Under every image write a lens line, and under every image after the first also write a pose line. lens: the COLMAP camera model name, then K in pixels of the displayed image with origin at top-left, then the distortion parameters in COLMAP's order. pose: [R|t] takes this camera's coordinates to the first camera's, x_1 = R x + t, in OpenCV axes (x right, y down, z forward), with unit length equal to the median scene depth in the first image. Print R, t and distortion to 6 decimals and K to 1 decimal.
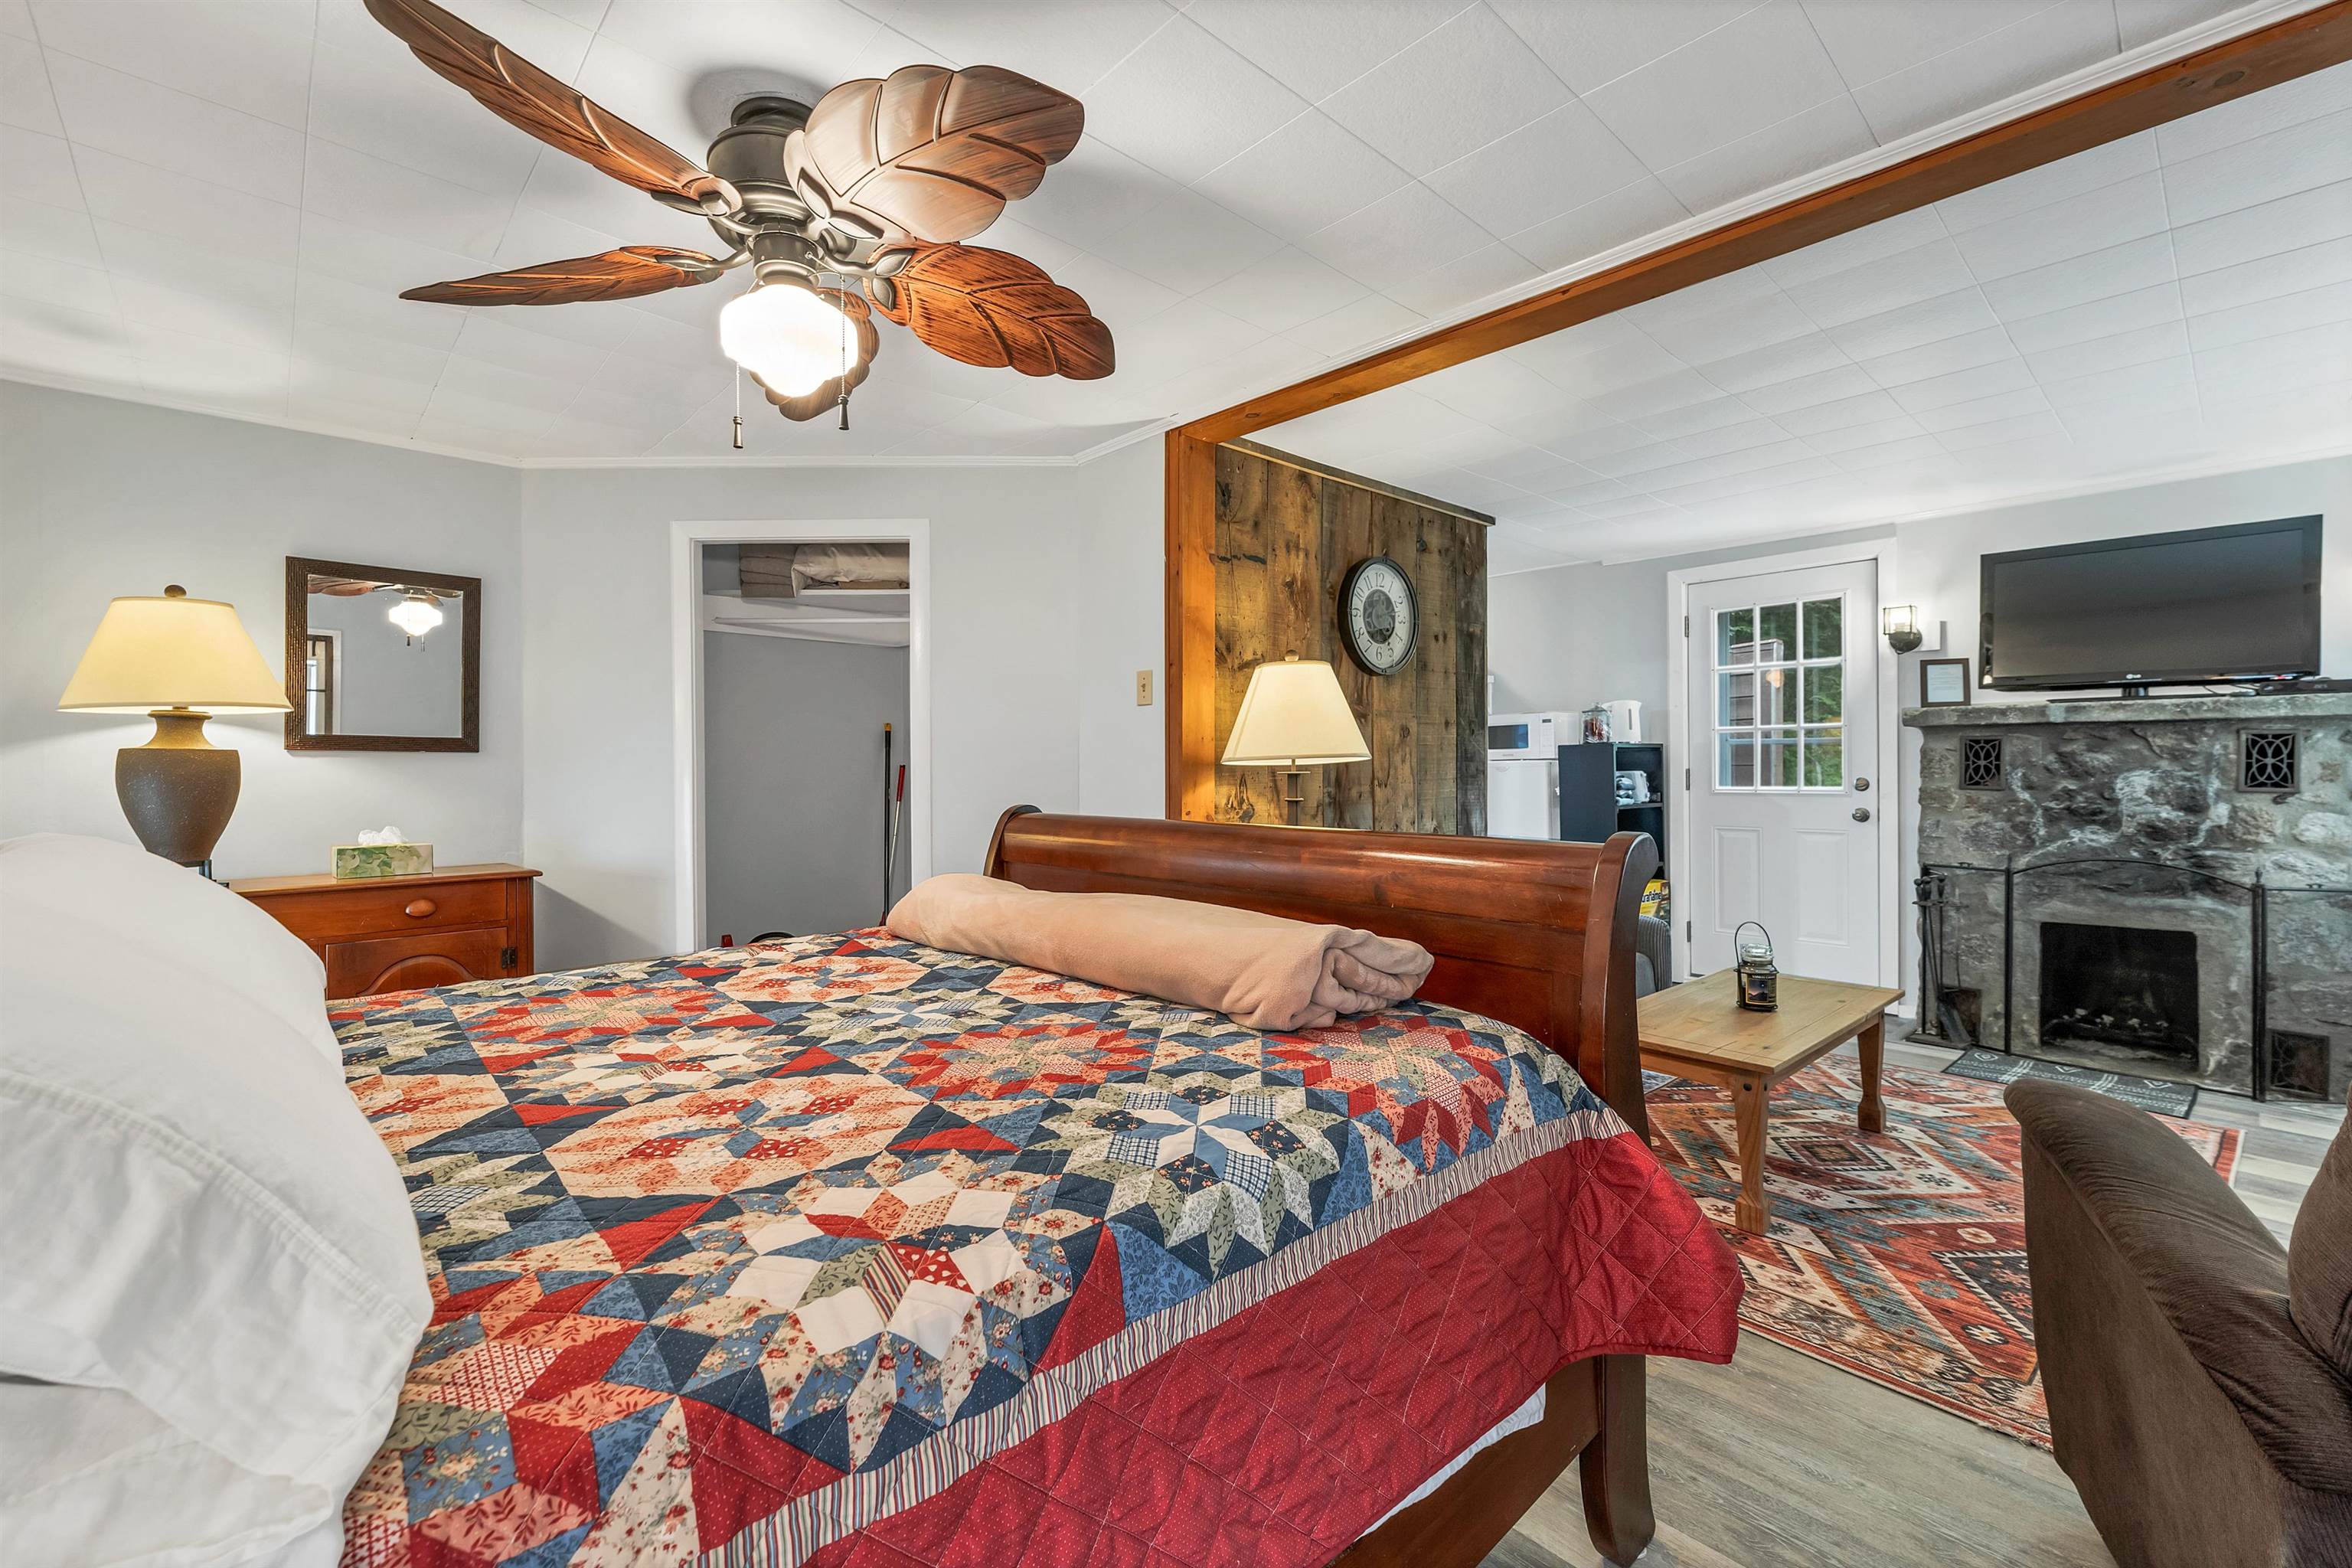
lens RADIAL K [[1010.1, 0, 1187.5], [0, 1010.1, 766.4], [0, 0, 1]] dist [0.001650, 0.001766]
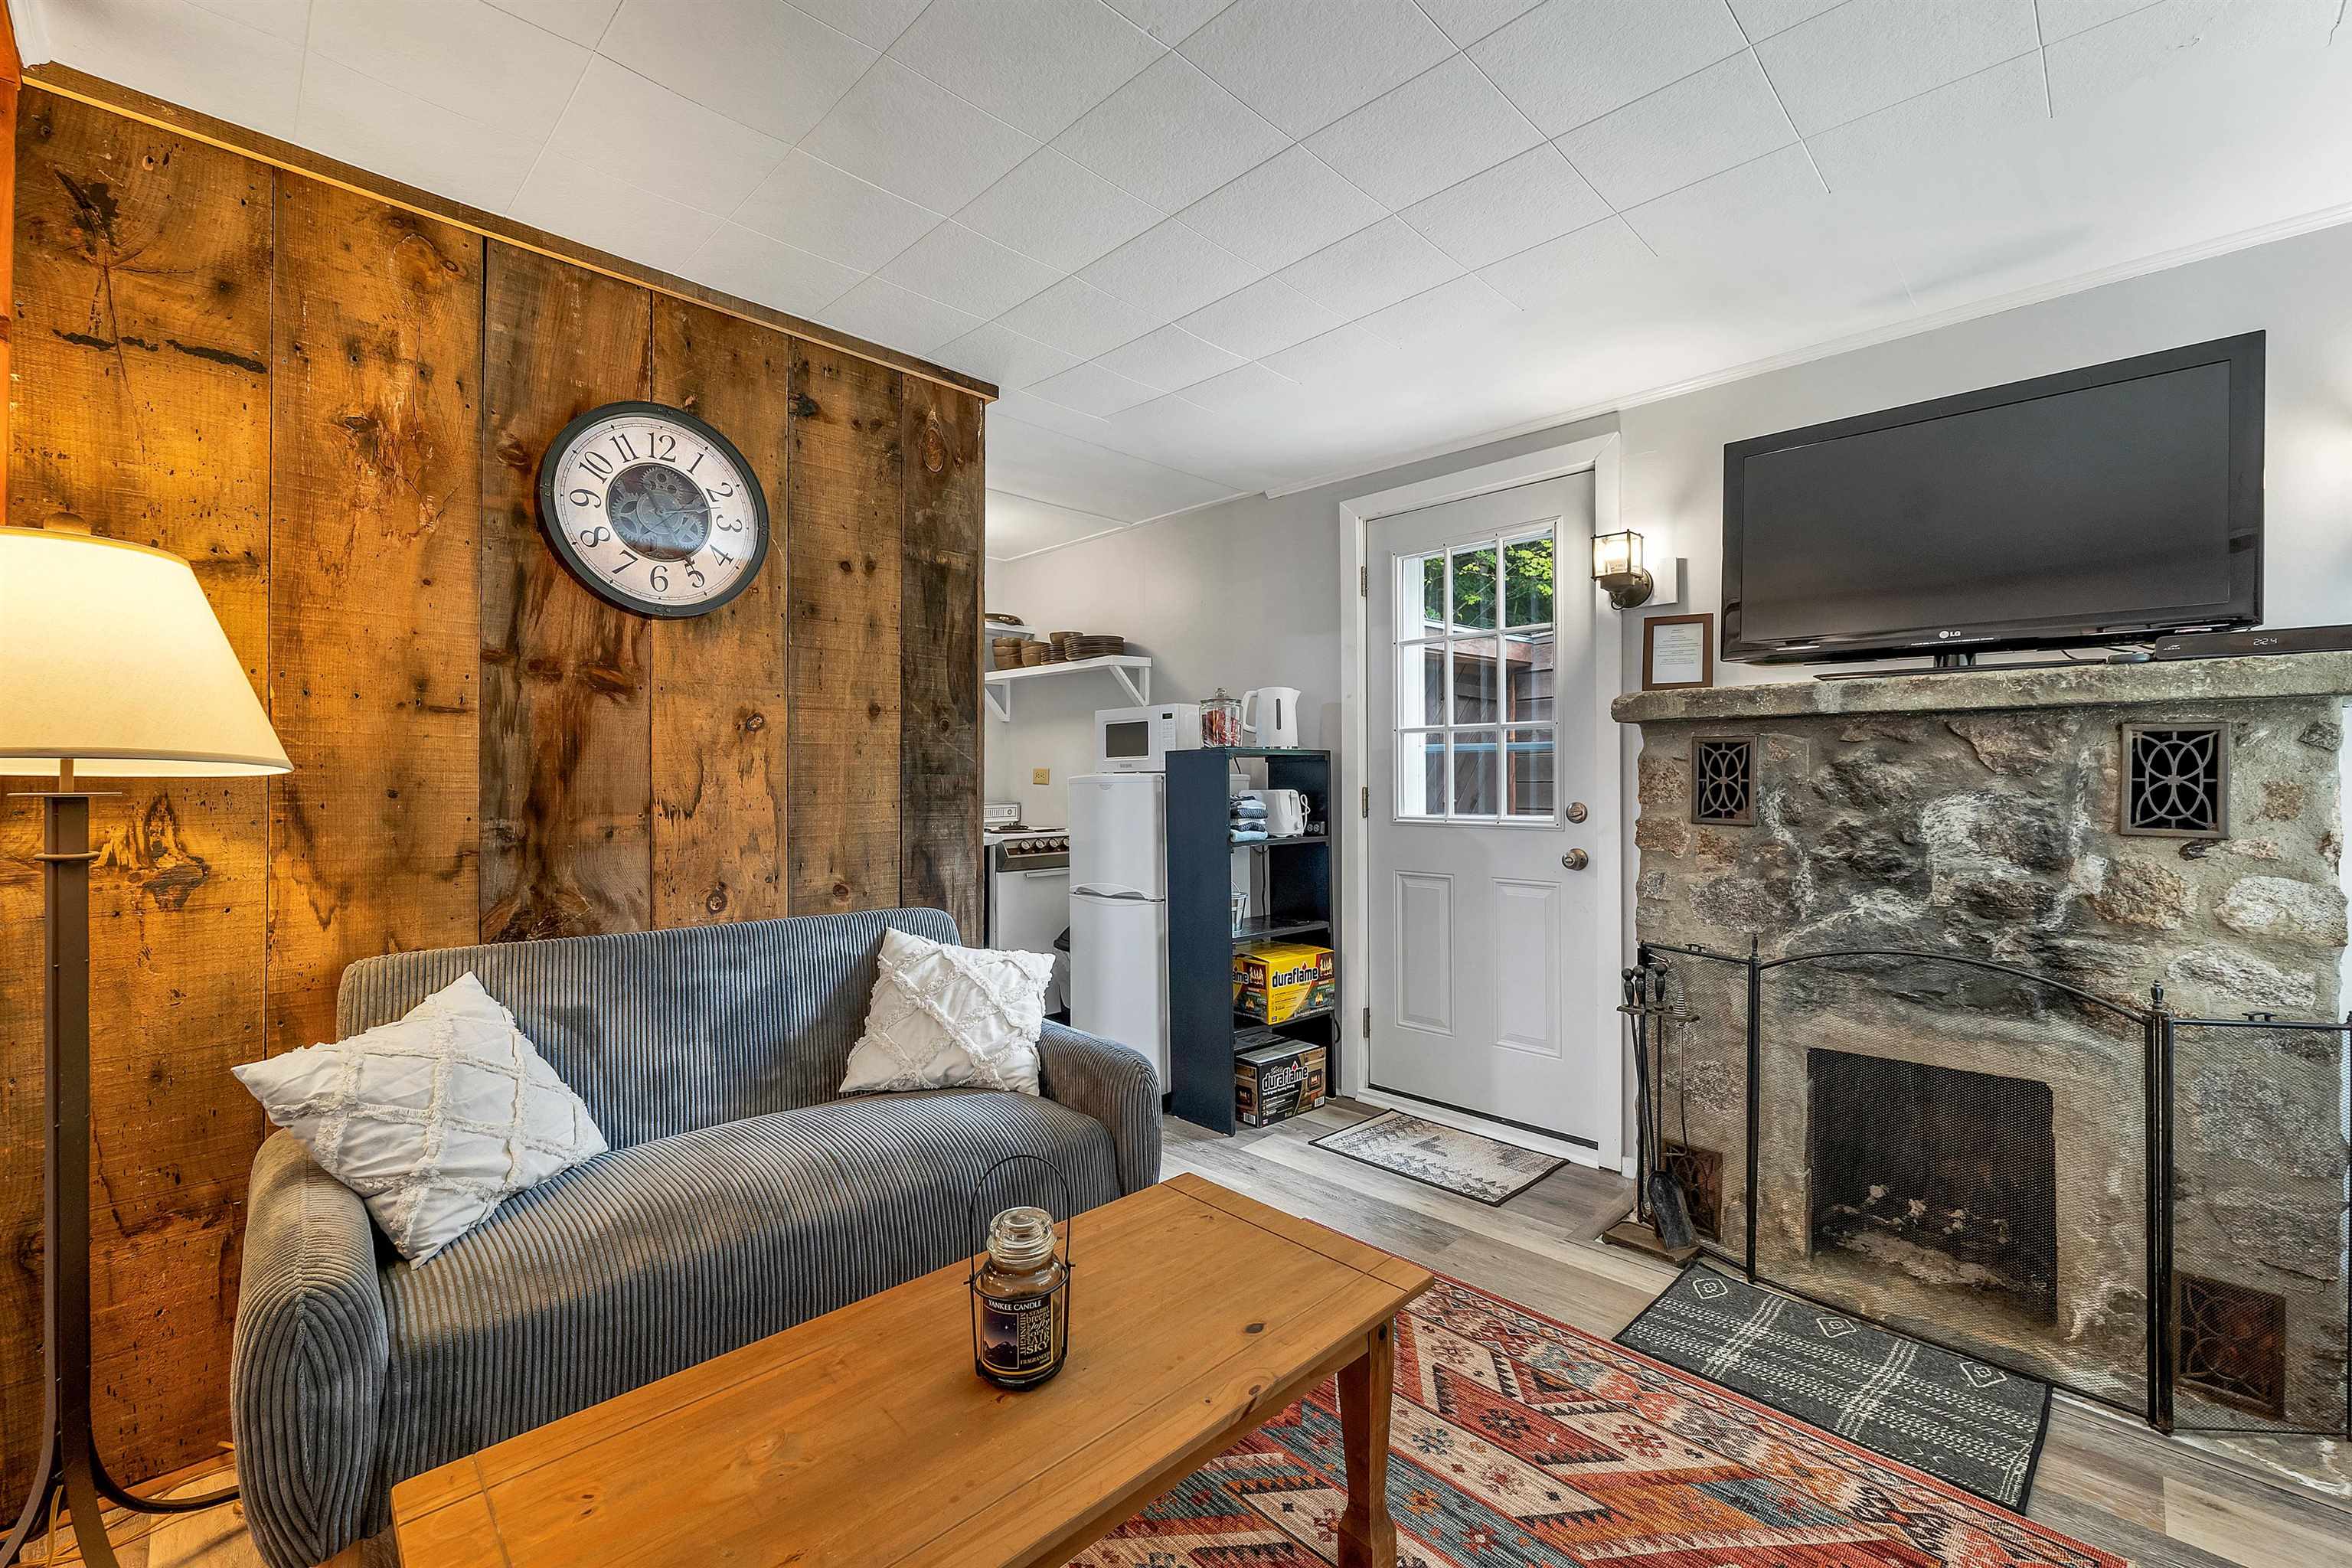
lens RADIAL K [[1010.1, 0, 1171.7], [0, 1010.1, 770.2], [0, 0, 1]] dist [0.001650, 0.001766]
pose [[0.998785, 0.006396, 0.048864, 0.451270], [-0.005886, 0.999927, -0.010564, -0.001603], [-0.048928, 0.010264, 0.998750, 0.433821]]
